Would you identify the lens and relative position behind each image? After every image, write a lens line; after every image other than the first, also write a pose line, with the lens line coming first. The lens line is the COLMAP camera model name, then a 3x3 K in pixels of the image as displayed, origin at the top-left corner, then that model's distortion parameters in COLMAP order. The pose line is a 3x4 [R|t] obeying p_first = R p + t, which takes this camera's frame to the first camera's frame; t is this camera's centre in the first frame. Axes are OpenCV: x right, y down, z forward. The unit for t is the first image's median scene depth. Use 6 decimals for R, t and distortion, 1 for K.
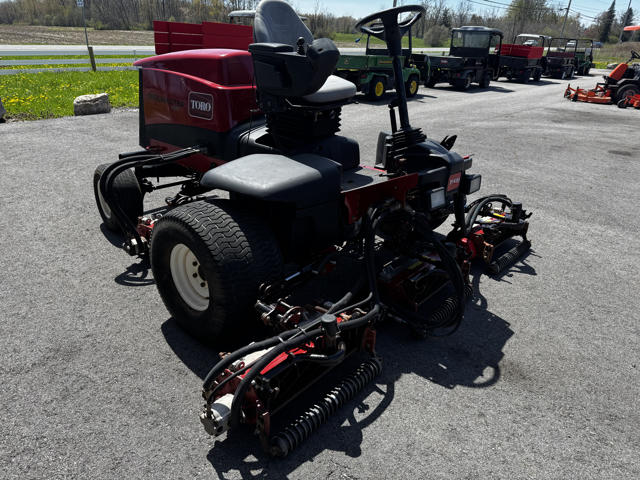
lens RADIAL K [[447.9, 0, 319.1], [0, 447.9, 231.3], [0, 0, 1]] dist [0.050341, -0.094939]
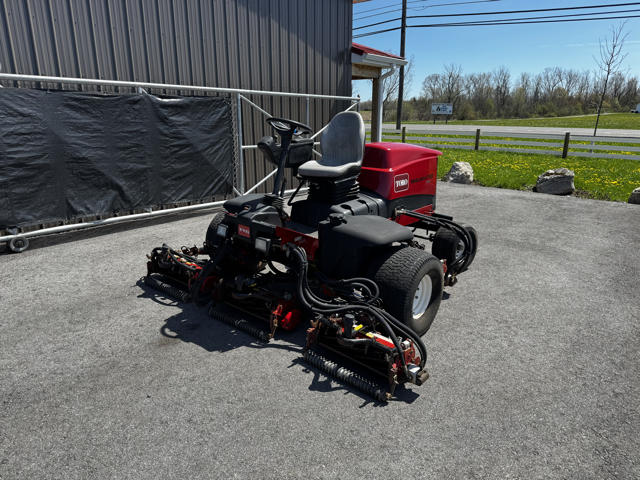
lens RADIAL K [[447.9, 0, 319.1], [0, 447.9, 231.3], [0, 0, 1]] dist [0.050341, -0.094939]
pose [[0.029147, 0.239147, -0.970546, 1.542014], [-0.400169, 0.892546, 0.207909, -0.452418], [0.915978, 0.382322, 0.121715, 0.963673]]
